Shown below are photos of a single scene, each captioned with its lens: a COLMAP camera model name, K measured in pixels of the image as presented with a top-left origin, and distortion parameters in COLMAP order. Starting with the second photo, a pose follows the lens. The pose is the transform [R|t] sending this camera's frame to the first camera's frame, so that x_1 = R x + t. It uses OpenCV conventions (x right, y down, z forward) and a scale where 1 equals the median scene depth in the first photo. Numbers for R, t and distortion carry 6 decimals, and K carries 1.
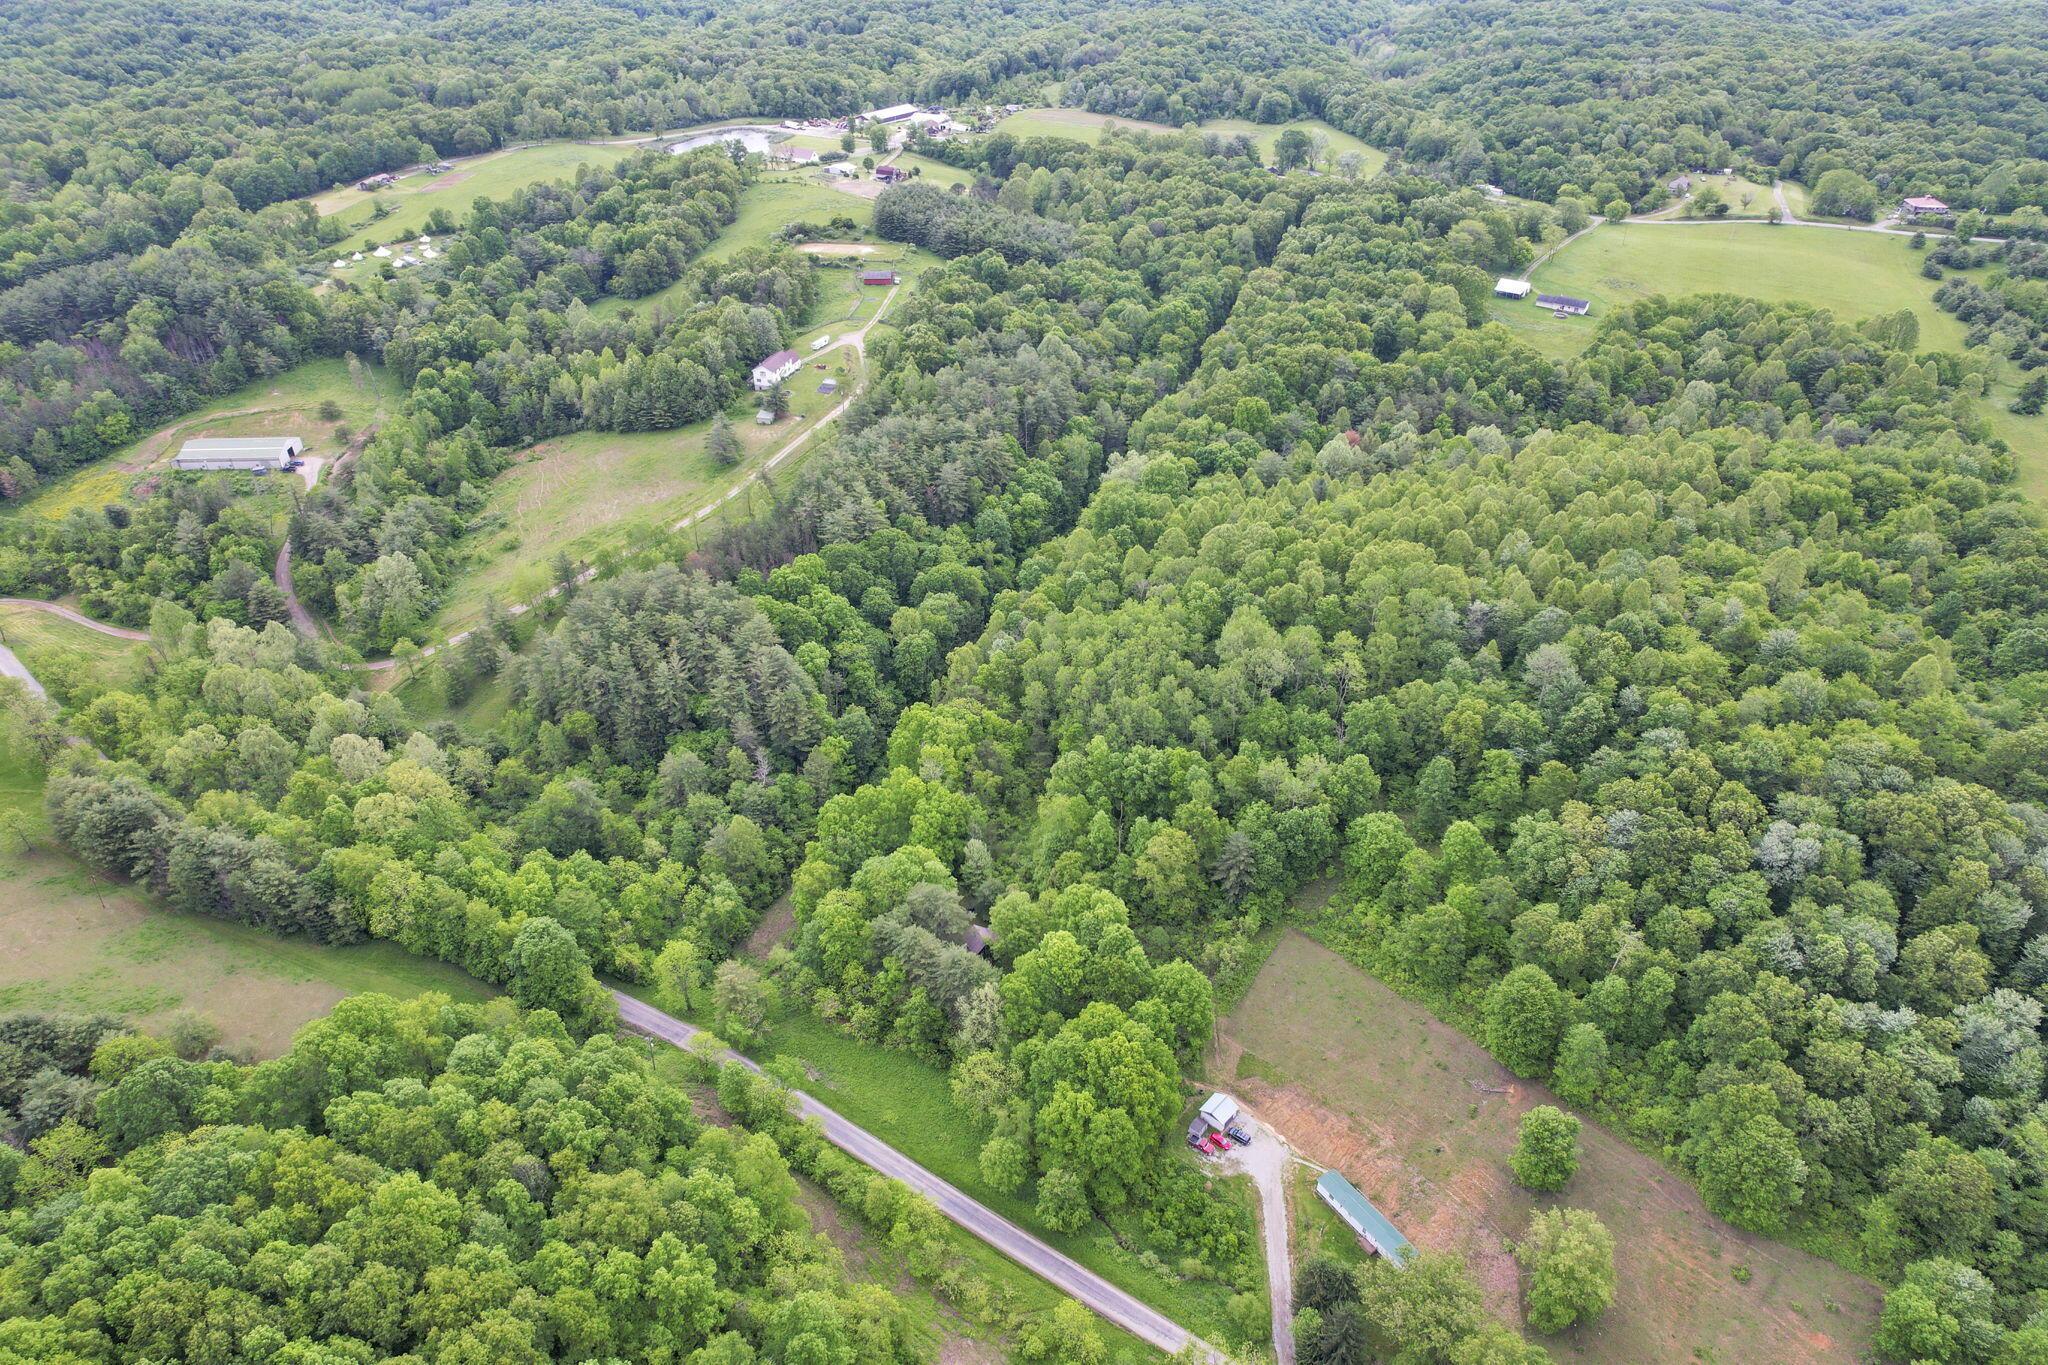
lens RADIAL K [[1295.5, 0, 1022.8], [0, 1295.5, 718.1], [0, 0, 1]] dist [-0.076220, 0.069233]
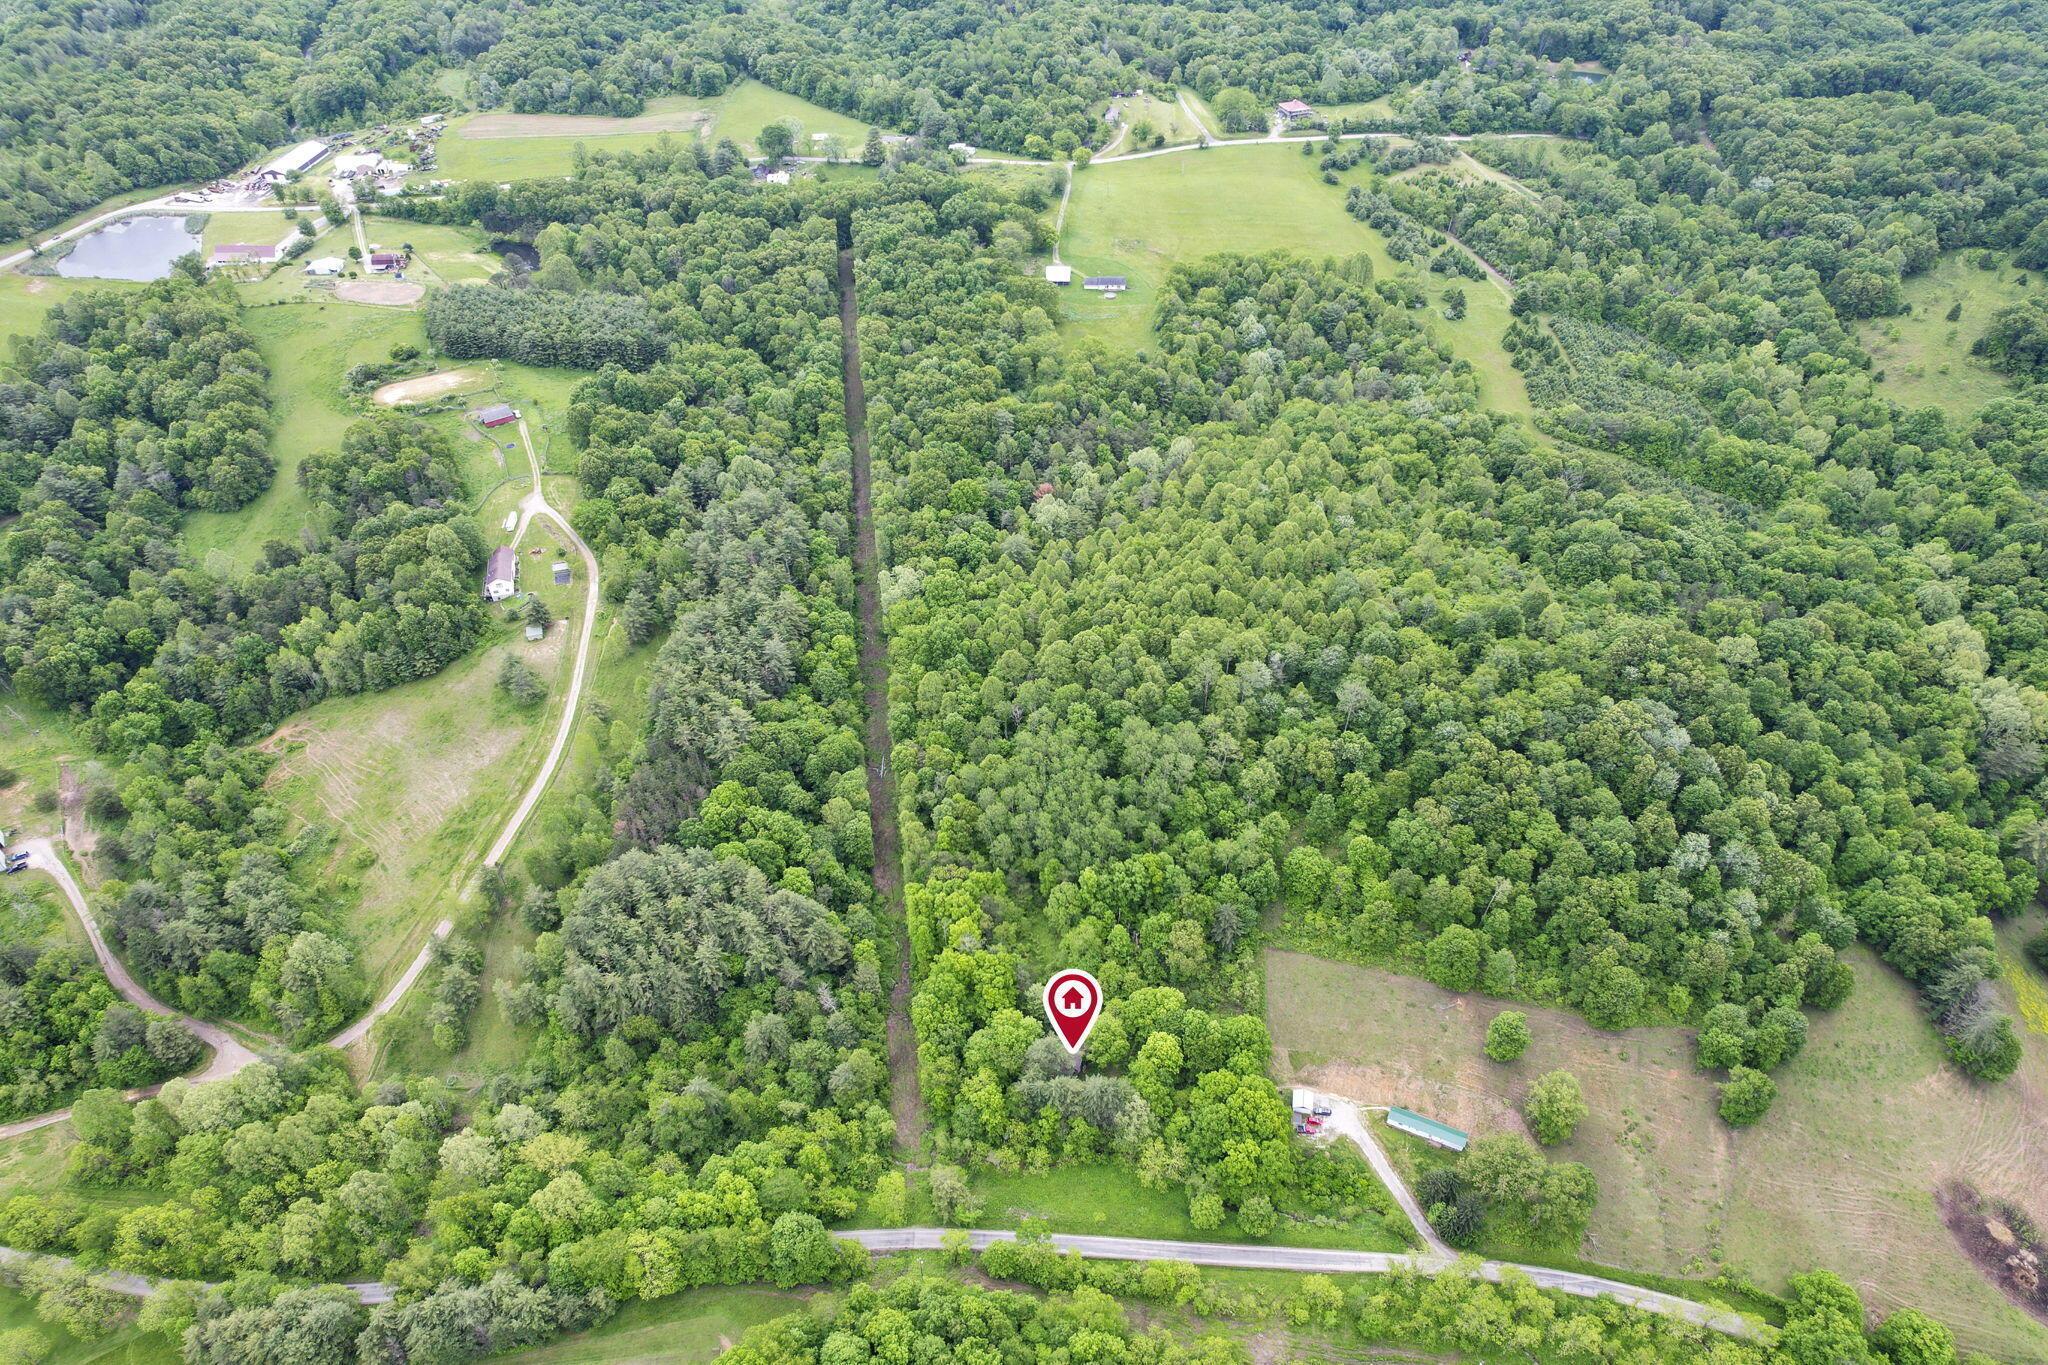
lens RADIAL K [[1295.5, 0, 1022.8], [0, 1295.5, 718.1], [0, 0, 1]] dist [-0.076220, 0.069233]
pose [[0.859658, -0.357360, 0.365079, -0.407893], [0.303934, 0.932152, 0.196764, -0.393676], [-0.410625, -0.058190, 0.909946, -0.123969]]
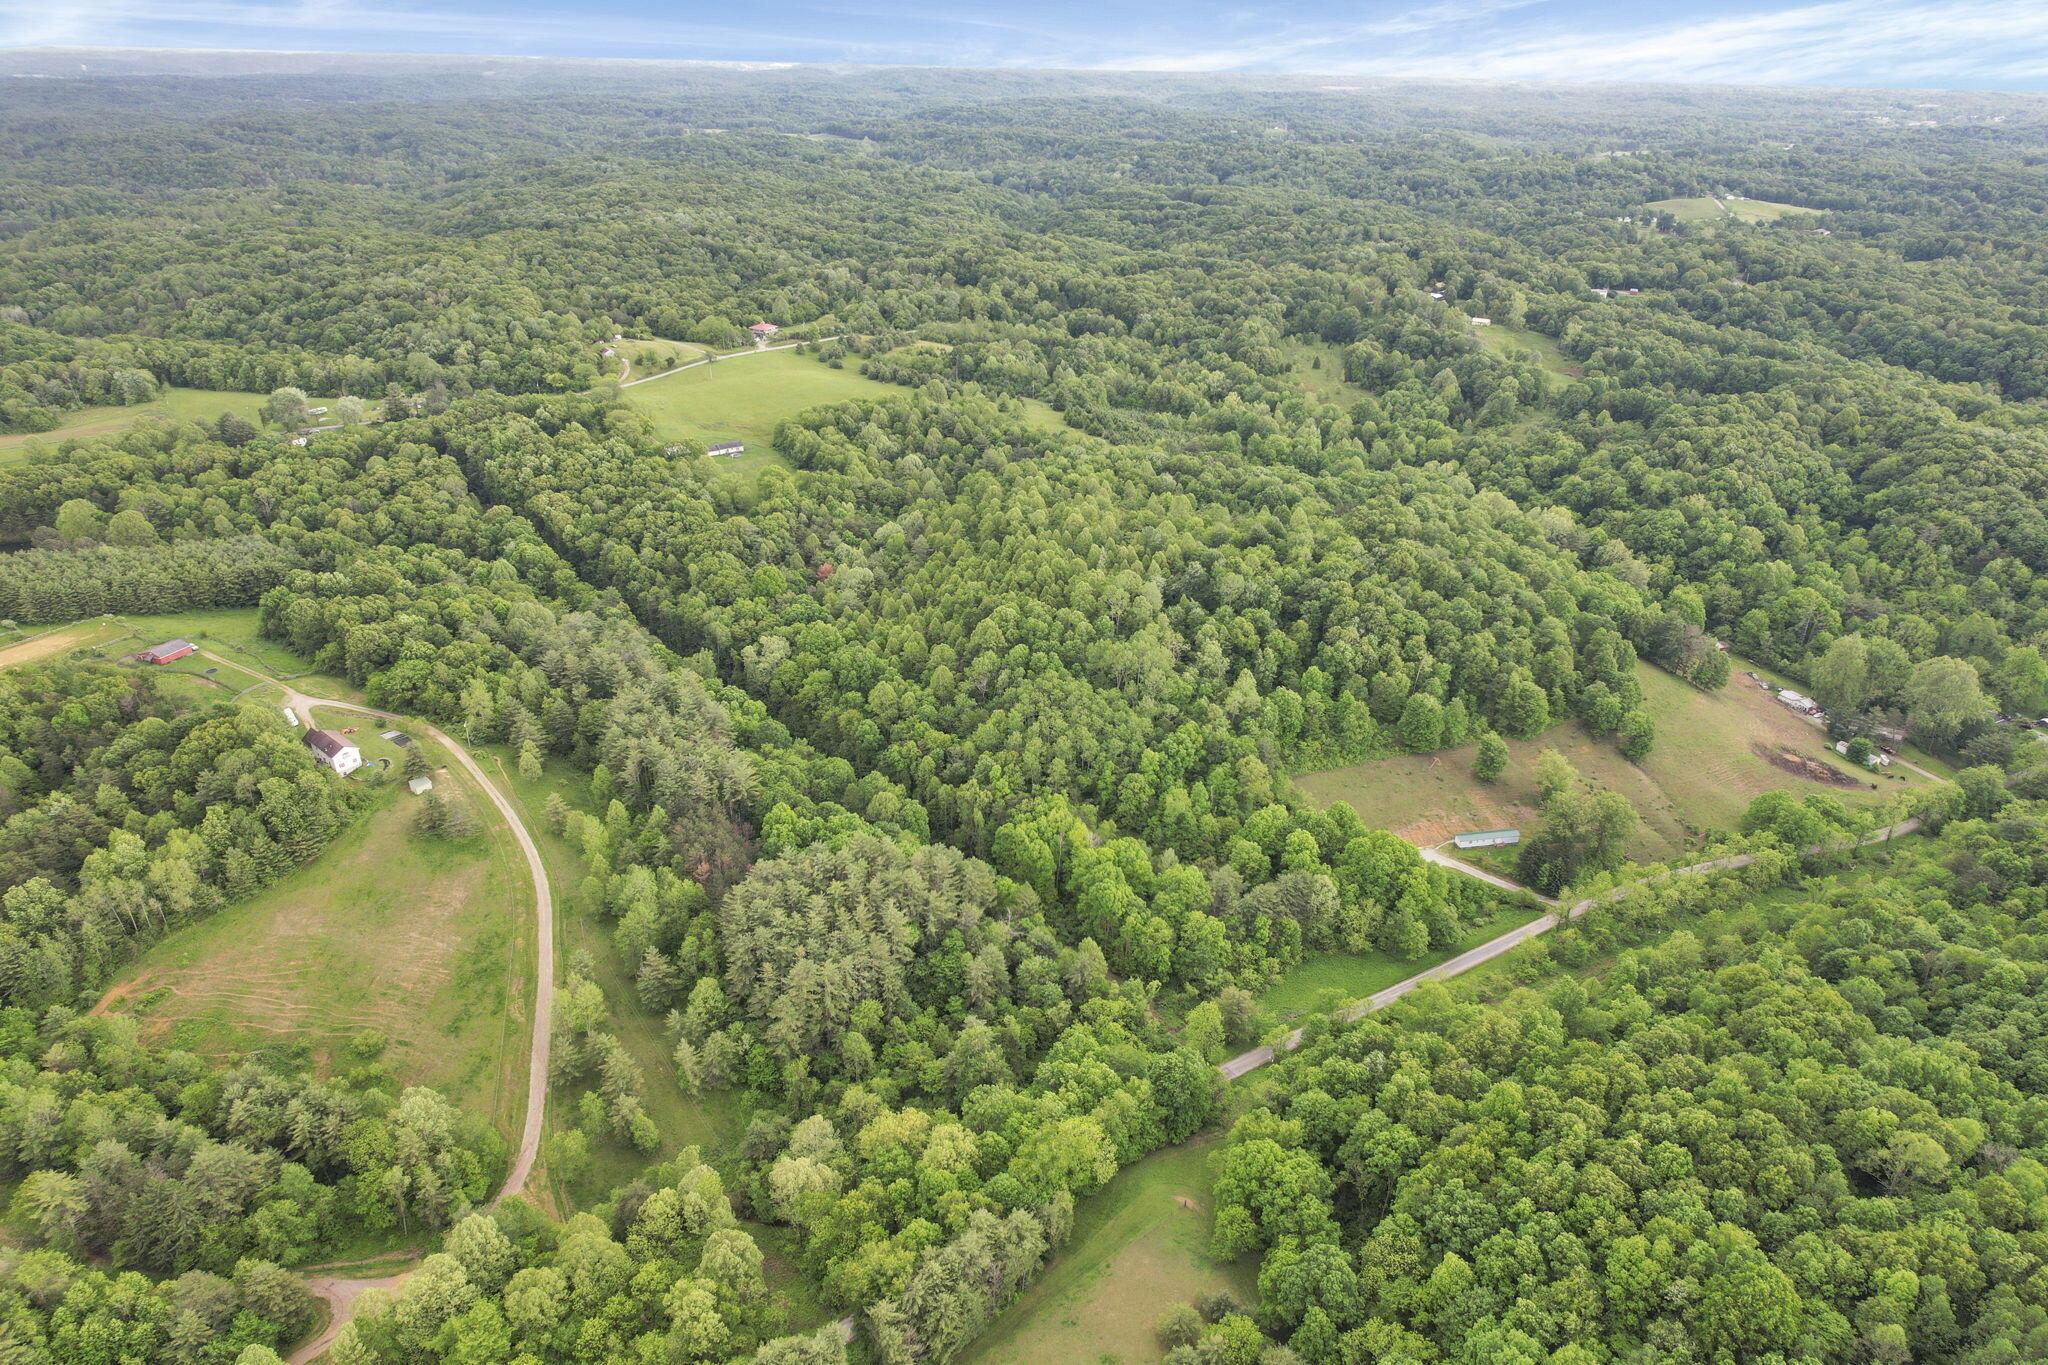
lens RADIAL K [[1295.5, 0, 1022.8], [0, 1295.5, 718.1], [0, 0, 1]] dist [-0.076220, 0.069233]
pose [[0.416038, -0.428740, 0.801932, -1.089775], [0.523863, 0.833837, 0.174020, -0.324512], [-0.743290, 0.347704, 0.571509, 0.297352]]
